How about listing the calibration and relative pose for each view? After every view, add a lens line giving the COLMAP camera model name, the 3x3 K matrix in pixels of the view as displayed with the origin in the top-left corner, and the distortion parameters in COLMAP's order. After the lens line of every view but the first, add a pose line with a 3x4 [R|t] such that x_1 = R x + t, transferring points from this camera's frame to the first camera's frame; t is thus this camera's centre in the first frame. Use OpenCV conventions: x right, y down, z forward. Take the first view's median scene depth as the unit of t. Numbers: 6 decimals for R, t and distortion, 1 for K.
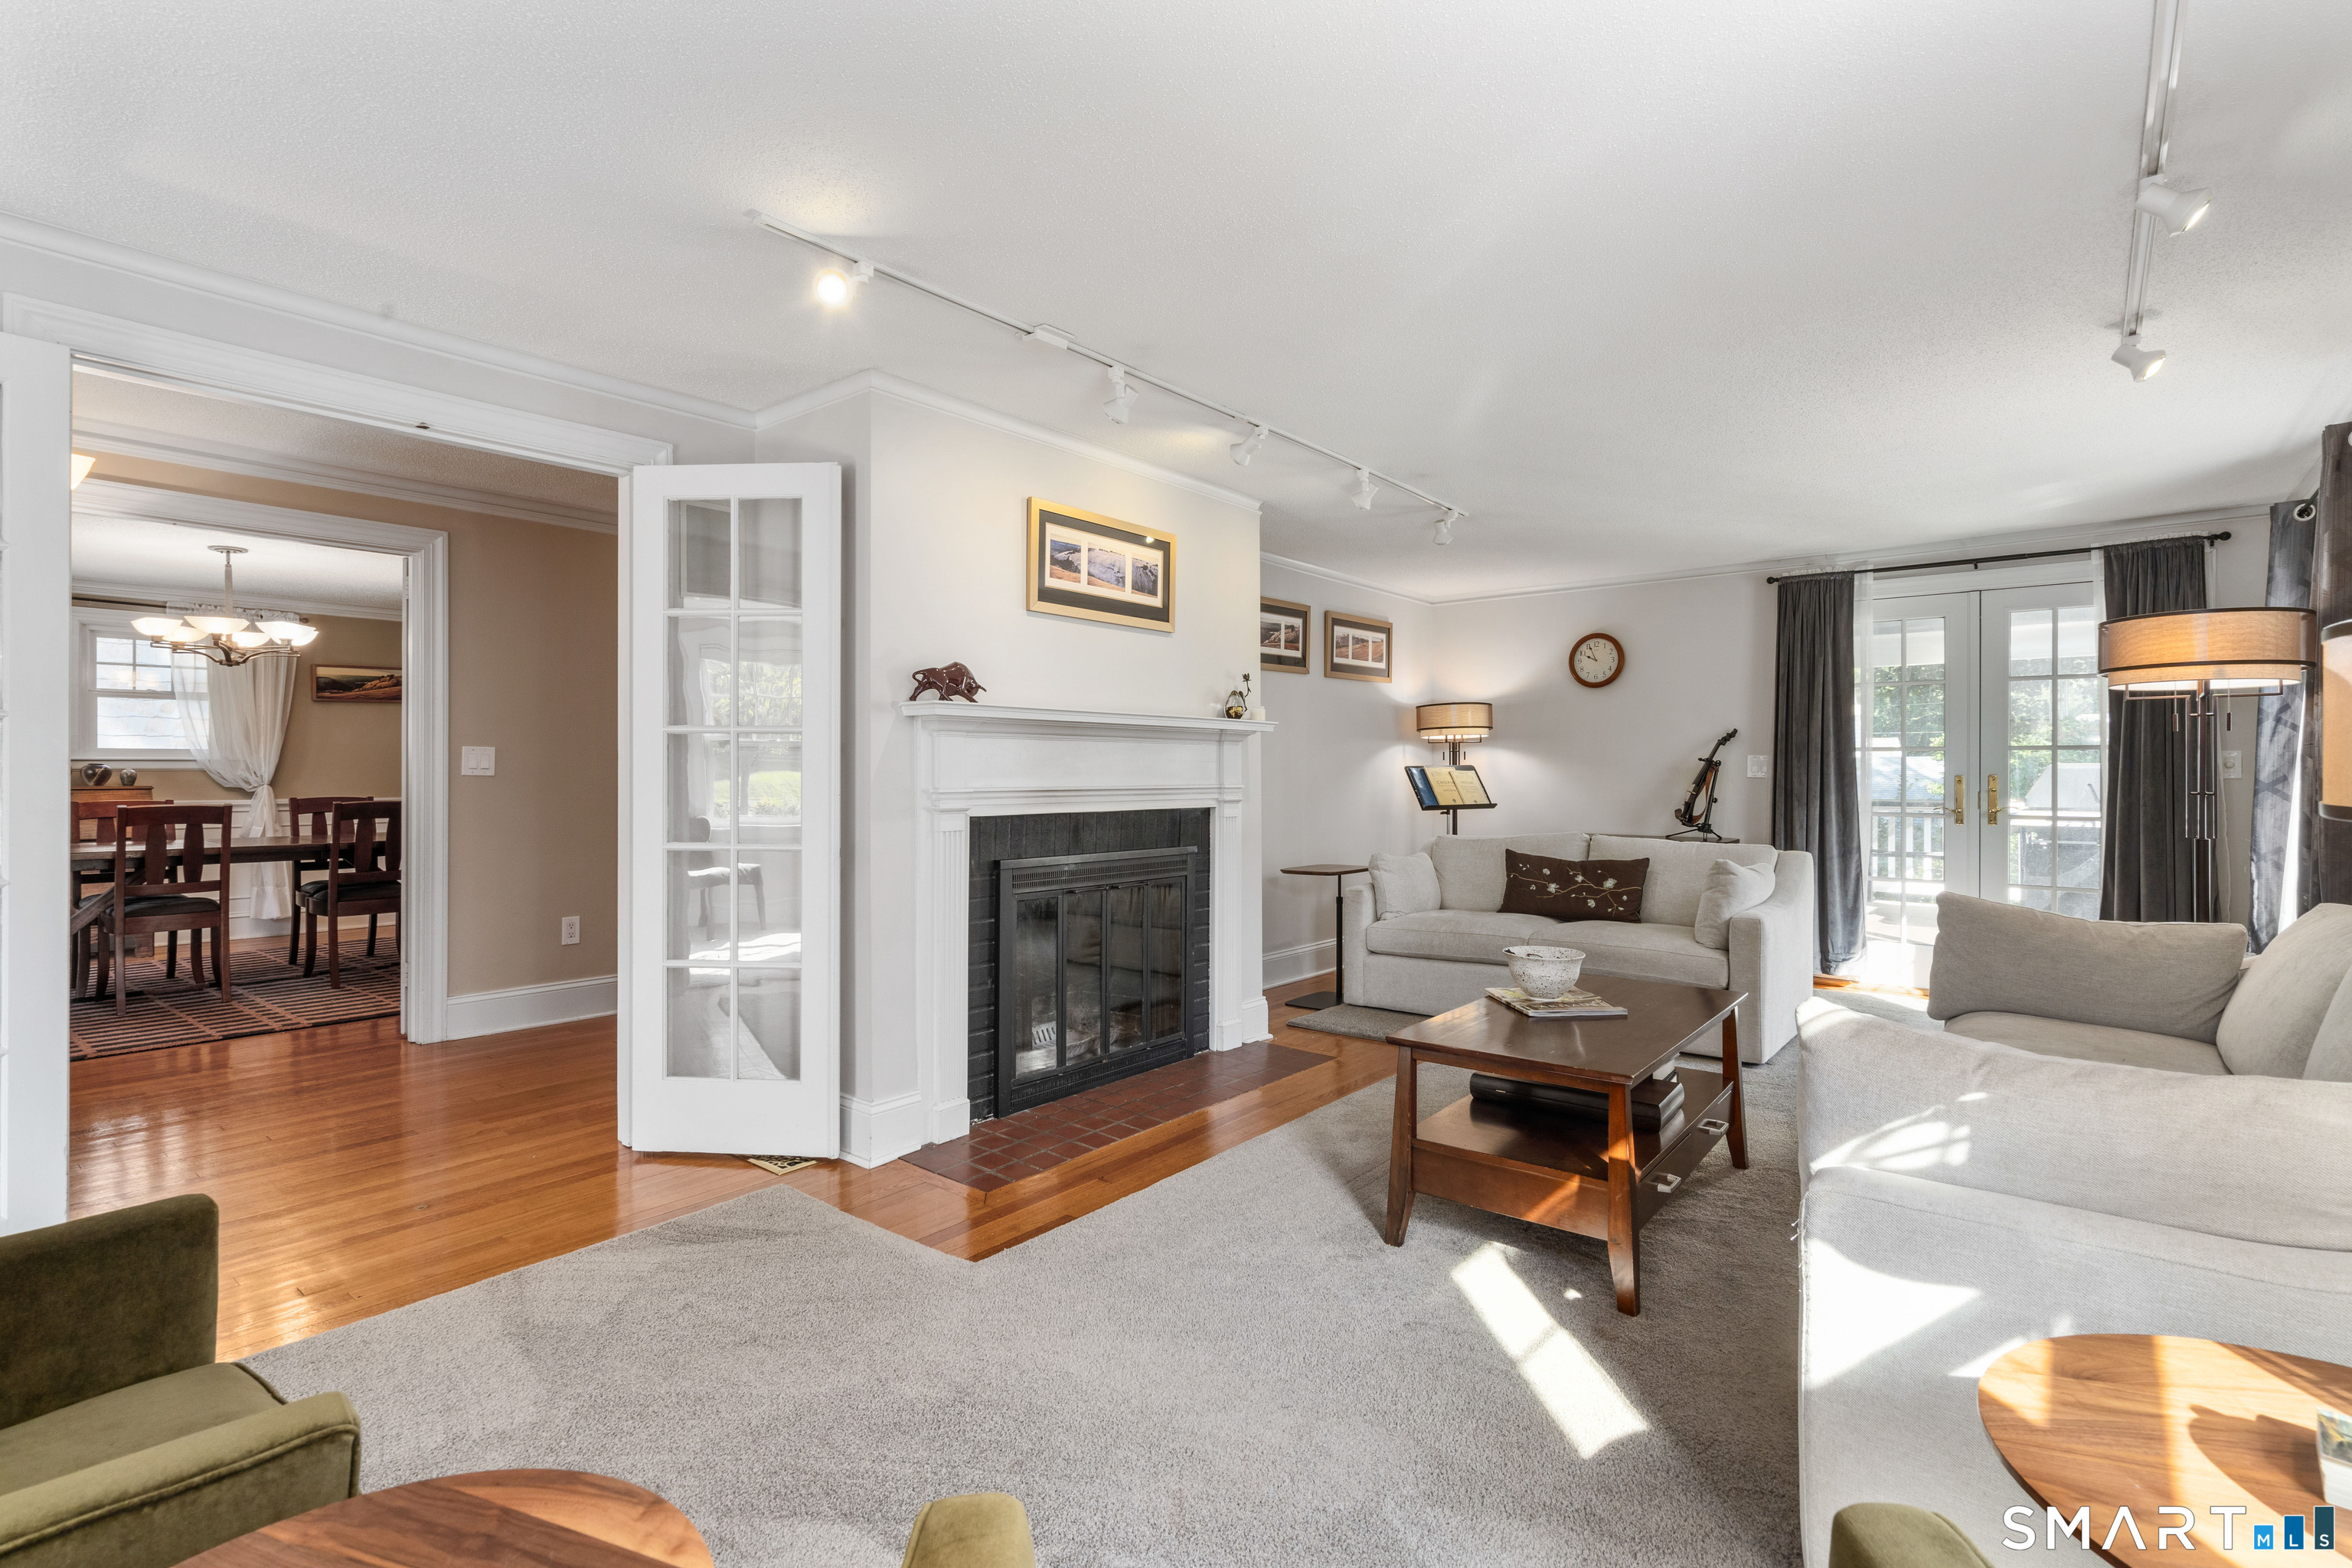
lens RADIAL K [[1148.6, 0, 1169.4], [0, 1148.6, 782.3], [0, 0, 1]] dist [-0.001356, -0.000030]
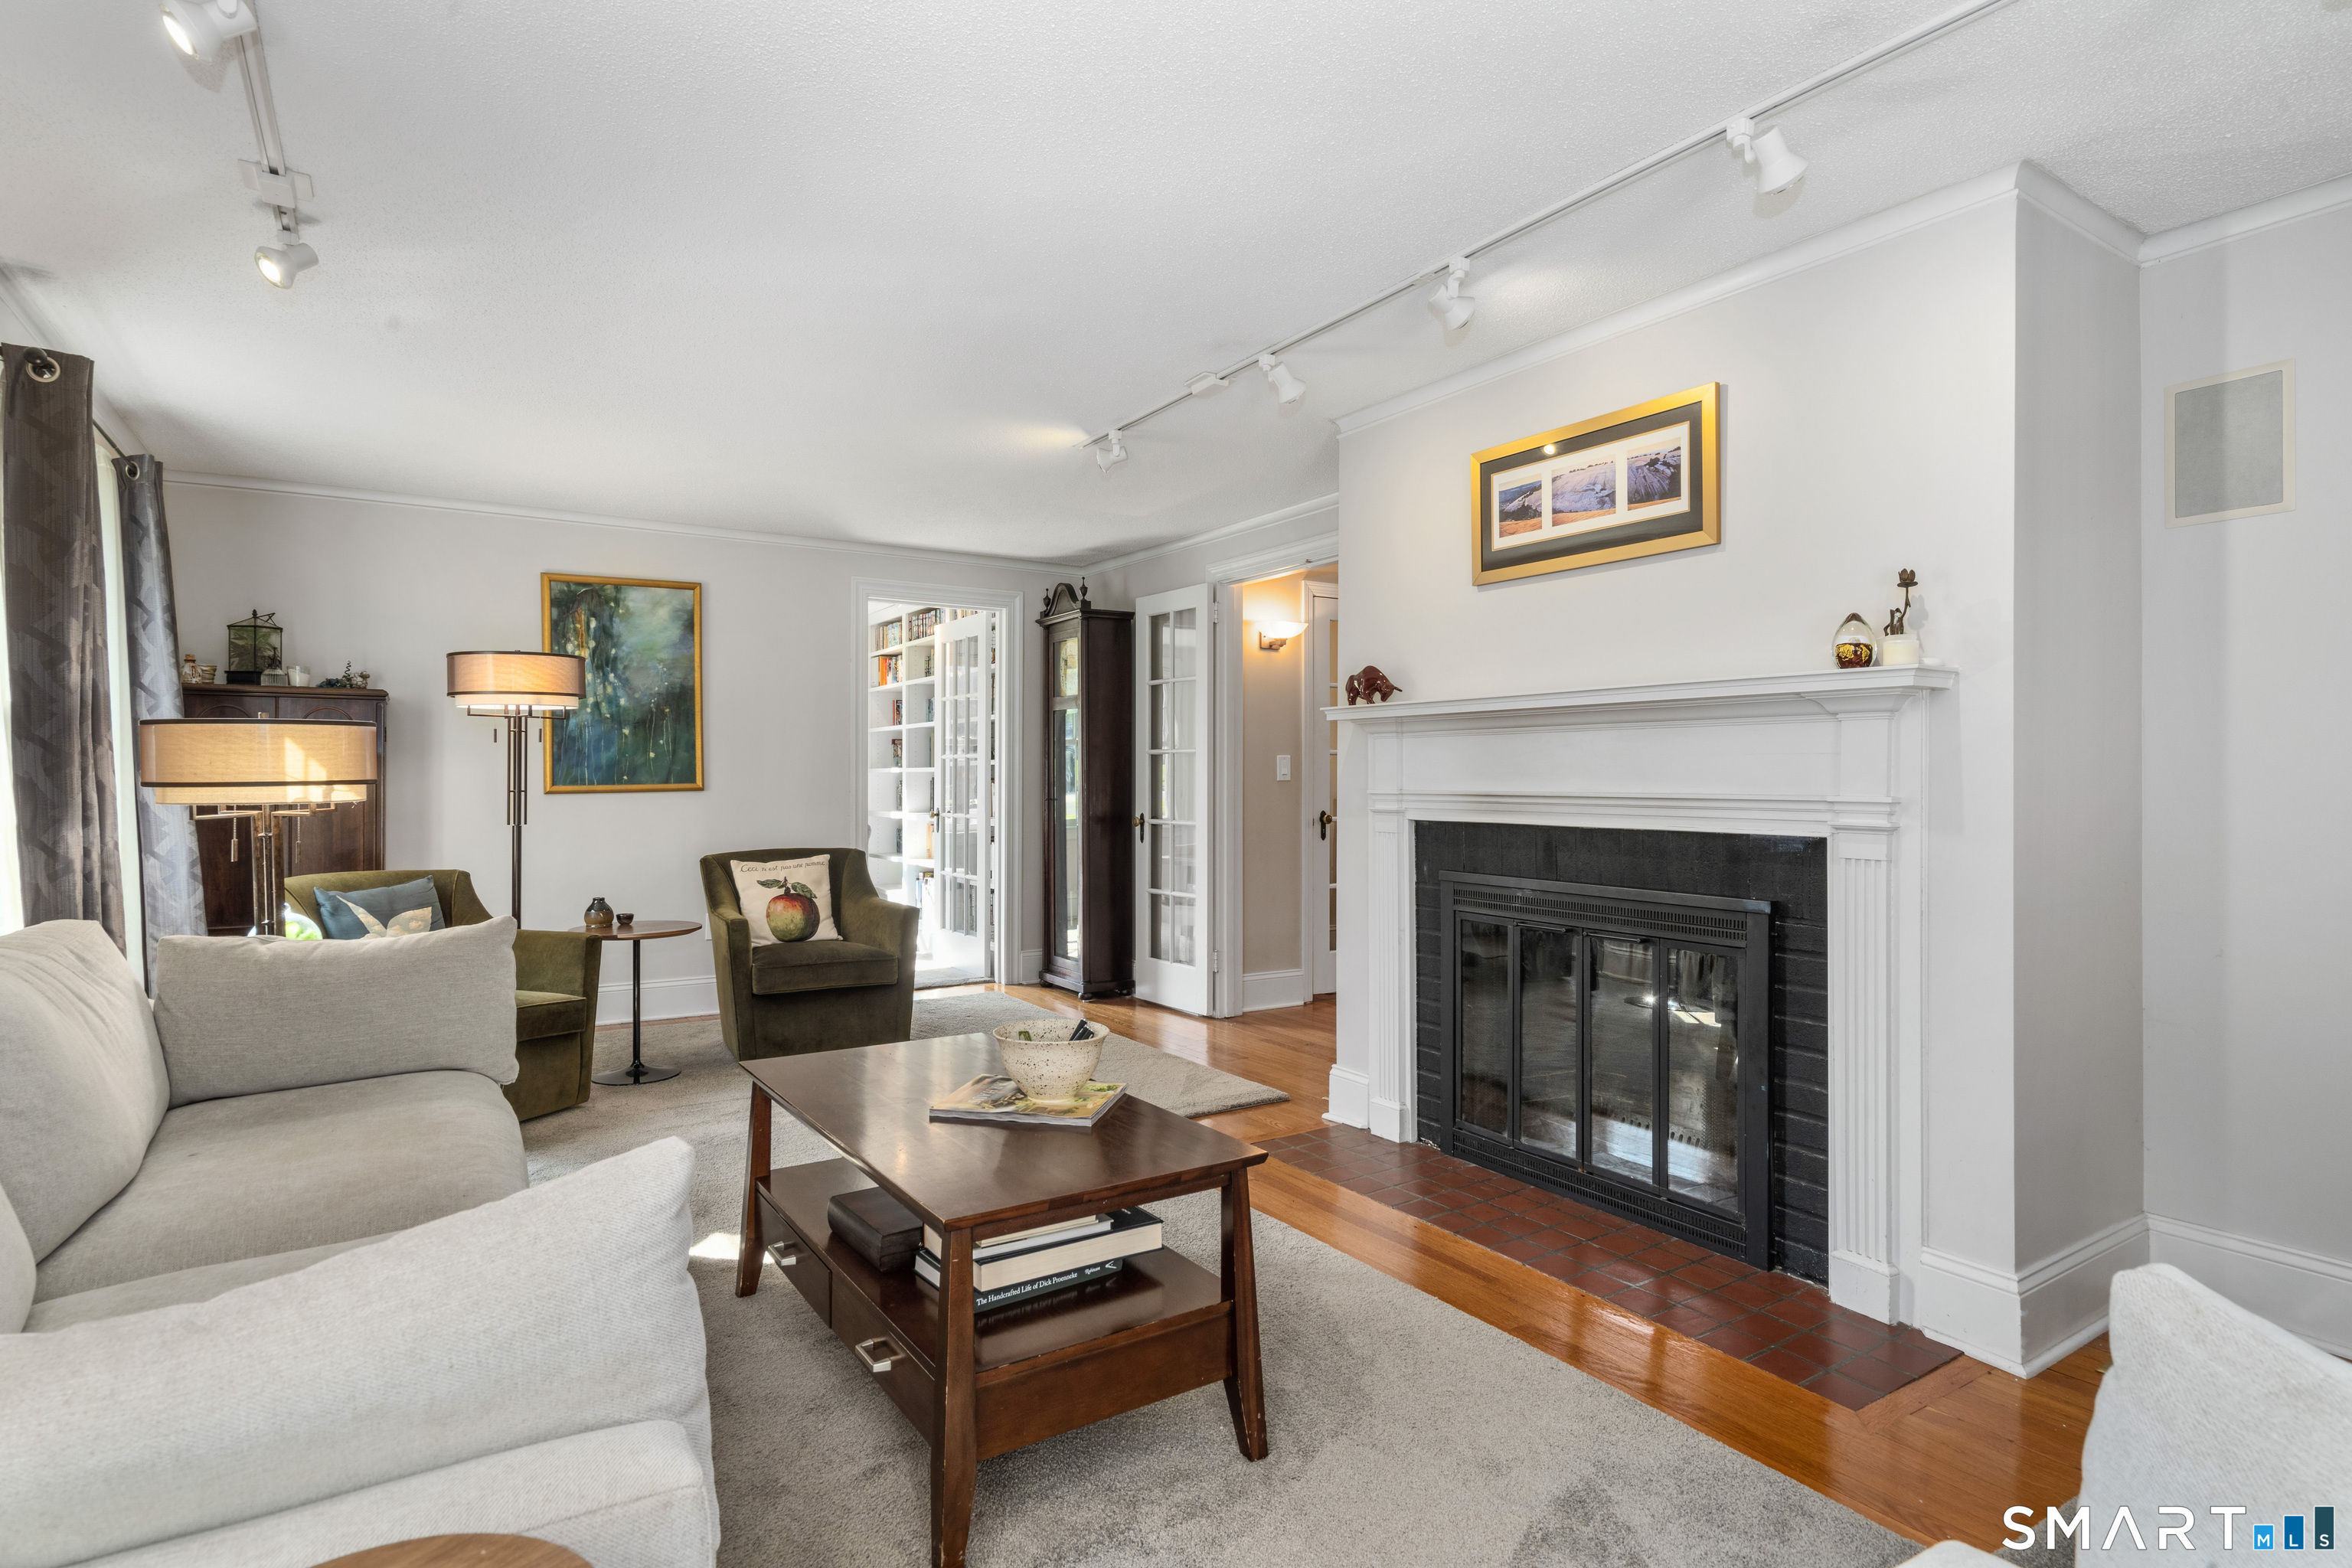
lens RADIAL K [[1196.2, 0, 1168.4], [0, 1196.2, 775.9], [0, 0, 1]] dist [0.005201, 0.000225]
pose [[-0.323747, 0.001395, -0.946143, 0.771426], [-0.006531, 0.999972, 0.003709, -0.008569], [0.946121, 0.007380, -0.323729, 1.032077]]
